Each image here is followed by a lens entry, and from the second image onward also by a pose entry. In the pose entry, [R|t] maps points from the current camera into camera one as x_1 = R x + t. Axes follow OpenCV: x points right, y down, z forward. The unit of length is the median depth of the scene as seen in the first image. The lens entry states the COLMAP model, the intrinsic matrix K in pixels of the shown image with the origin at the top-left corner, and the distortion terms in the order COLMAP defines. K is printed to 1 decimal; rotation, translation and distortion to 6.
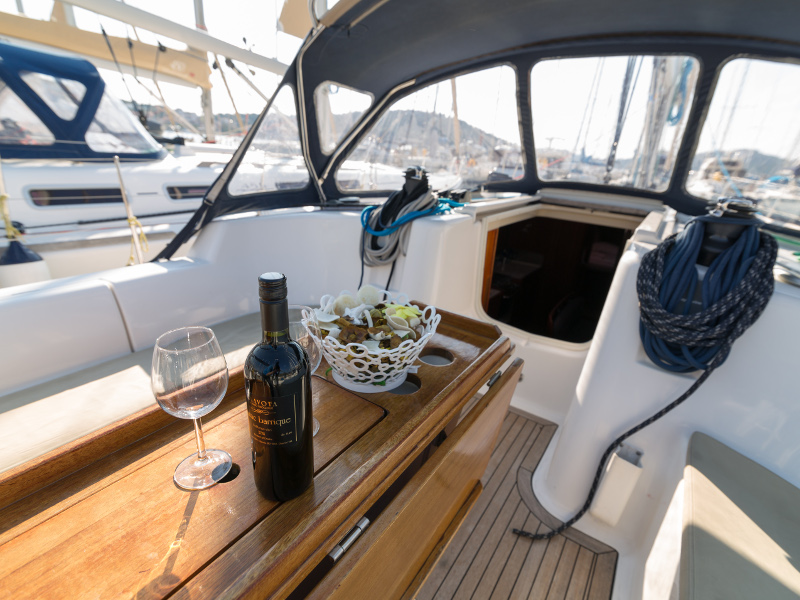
lens RADIAL K [[414.2, 0, 393.4], [0, 414.2, 302.3], [0, 0, 1]] dist [0.001569, -0.001160]
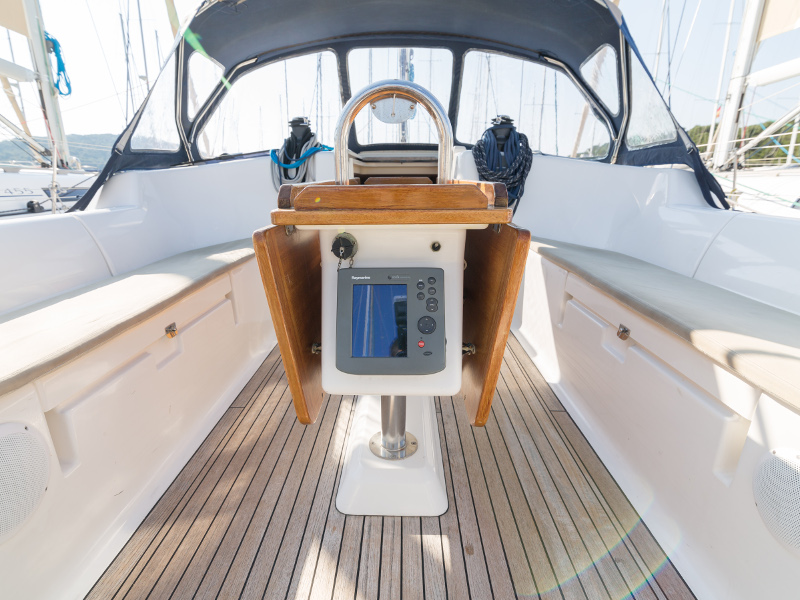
lens RADIAL K [[436.8, 0, 397.3], [0, 436.8, 291.5], [0, 0, 1]] dist [-0.006397, -0.000372]
pose [[0.833591, -0.210006, 0.510905, -0.461426], [0.248003, 0.968738, -0.006444, 0.257666], [-0.493580, 0.132078, 0.859613, -0.217662]]
